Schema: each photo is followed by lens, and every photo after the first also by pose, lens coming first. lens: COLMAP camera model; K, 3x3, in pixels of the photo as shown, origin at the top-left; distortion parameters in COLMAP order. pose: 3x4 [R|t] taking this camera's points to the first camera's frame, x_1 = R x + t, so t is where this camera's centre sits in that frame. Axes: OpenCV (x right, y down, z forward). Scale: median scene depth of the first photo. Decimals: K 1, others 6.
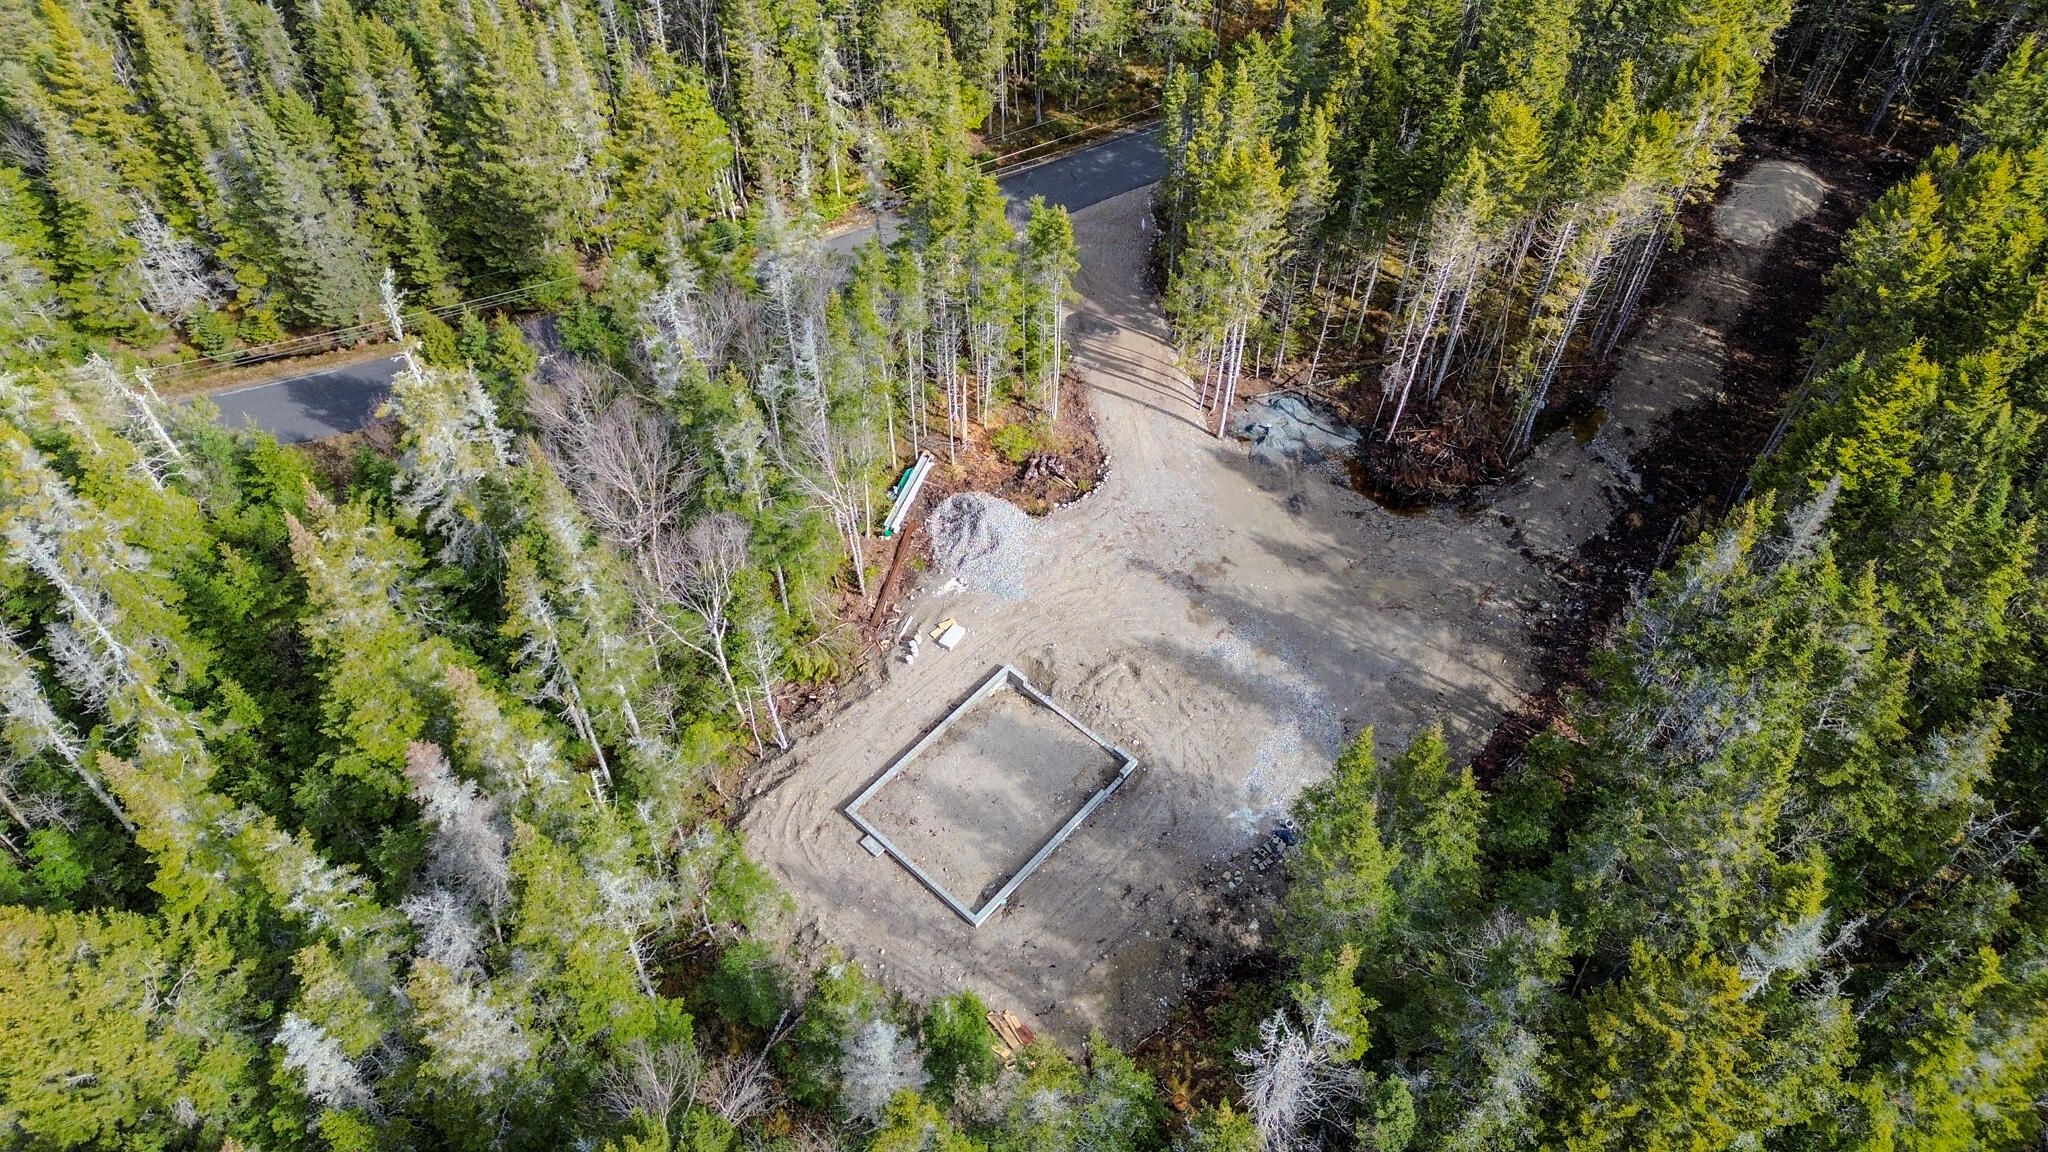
lens RADIAL K [[1400.4, 0, 1024.0], [0, 1400.4, 576.0], [0, 0, 1]] dist [0.055615, -0.038452]
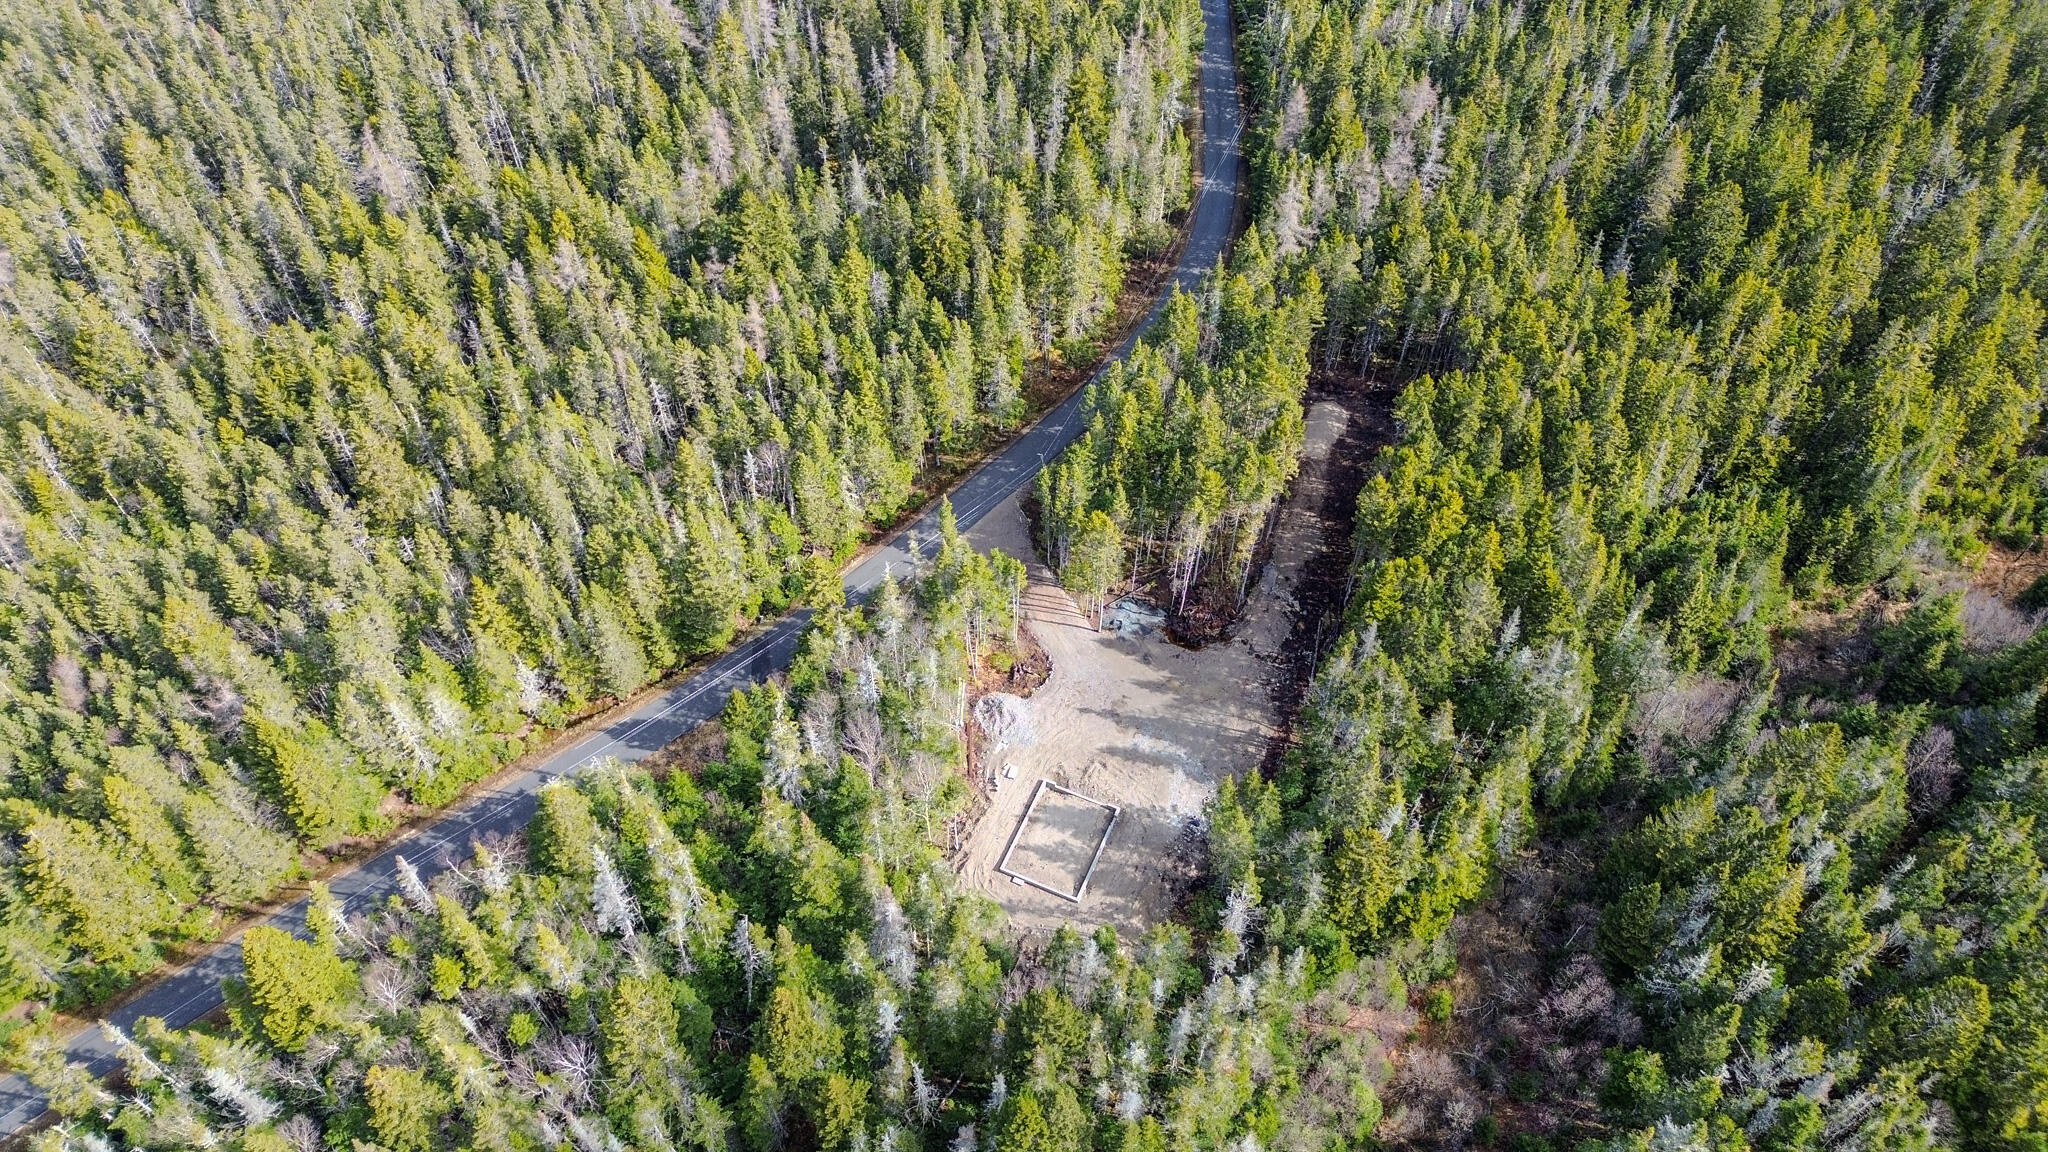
lens RADIAL K [[1436.6, 0, 1024.0], [0, 1436.6, 576.0], [0, 0, 1]] dist [0.107896, -0.000252]
pose [[0.947065, -0.240831, 0.212294, -0.430346], [0.239011, 0.970401, 0.034591, -0.316159], [-0.214341, 0.017980, 0.976593, -1.100206]]
